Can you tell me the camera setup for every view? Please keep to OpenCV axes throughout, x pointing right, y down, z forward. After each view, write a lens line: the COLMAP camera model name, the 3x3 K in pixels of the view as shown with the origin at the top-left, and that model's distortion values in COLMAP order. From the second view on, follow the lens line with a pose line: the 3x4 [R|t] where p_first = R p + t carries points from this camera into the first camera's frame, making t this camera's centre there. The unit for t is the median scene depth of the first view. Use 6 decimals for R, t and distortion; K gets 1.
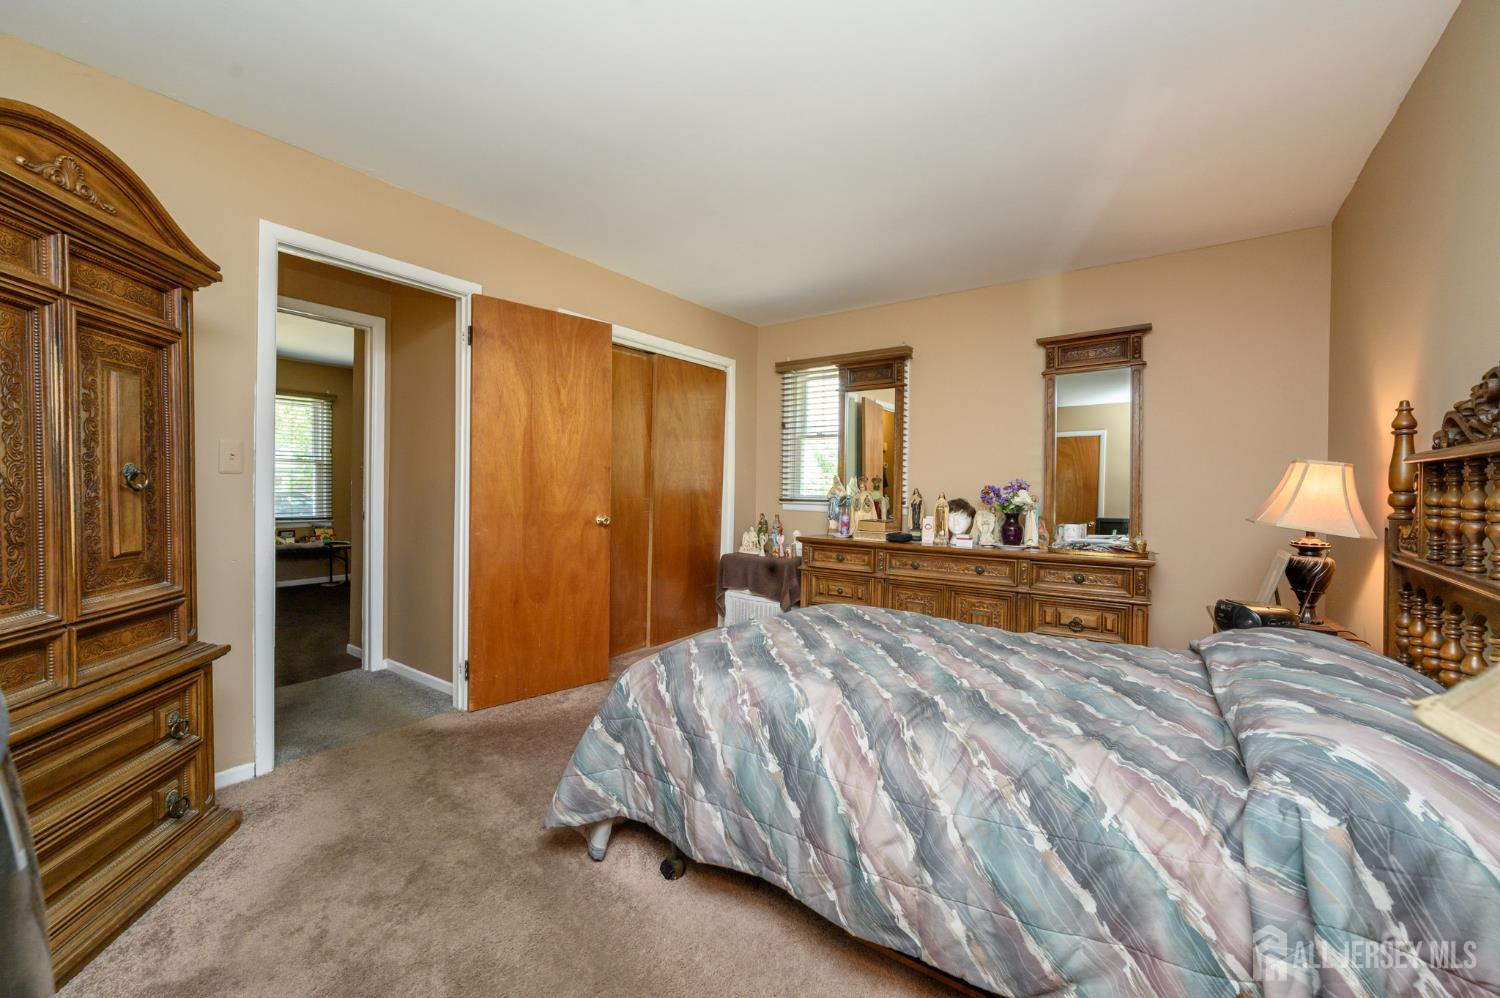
lens RADIAL K [[601.4, 0, 745.3], [0, 601.4, 493.9], [0, 0, 1]] dist [-0.000256, -0.000117]
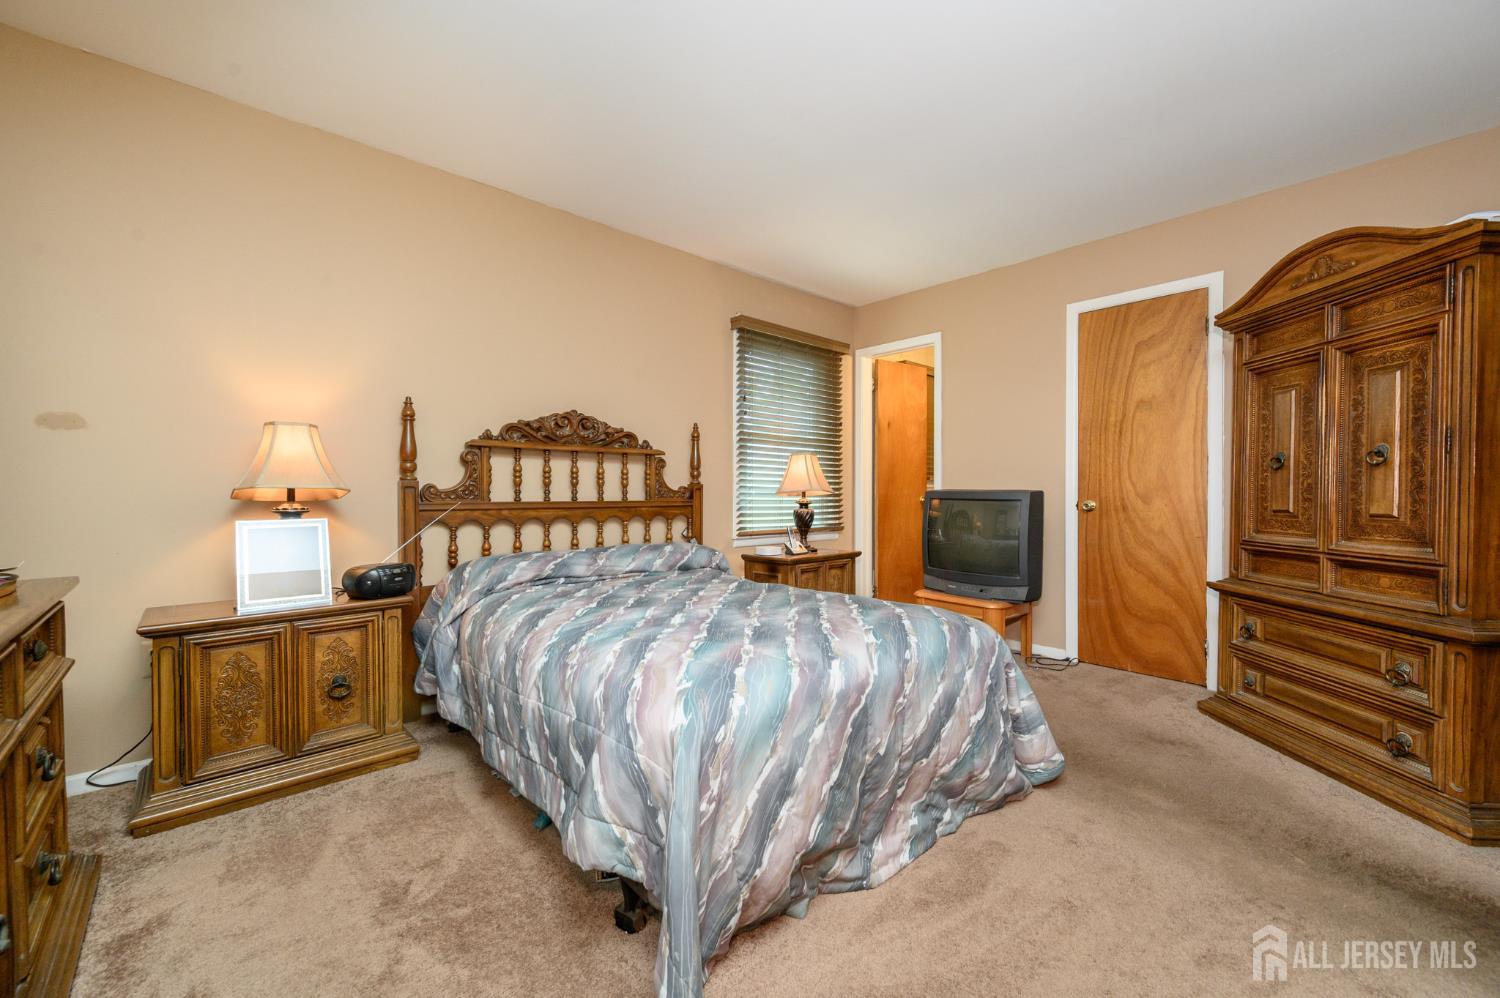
lens RADIAL K [[601.4, 0, 745.3], [0, 601.4, 493.9], [0, 0, 1]] dist [-0.000256, -0.000117]
pose [[-0.975241, -0.013866, 0.220709, -0.000970], [-0.011110, 0.999844, 0.013721, 0.054902], [-0.220865, 0.010930, -0.975243, 2.628573]]
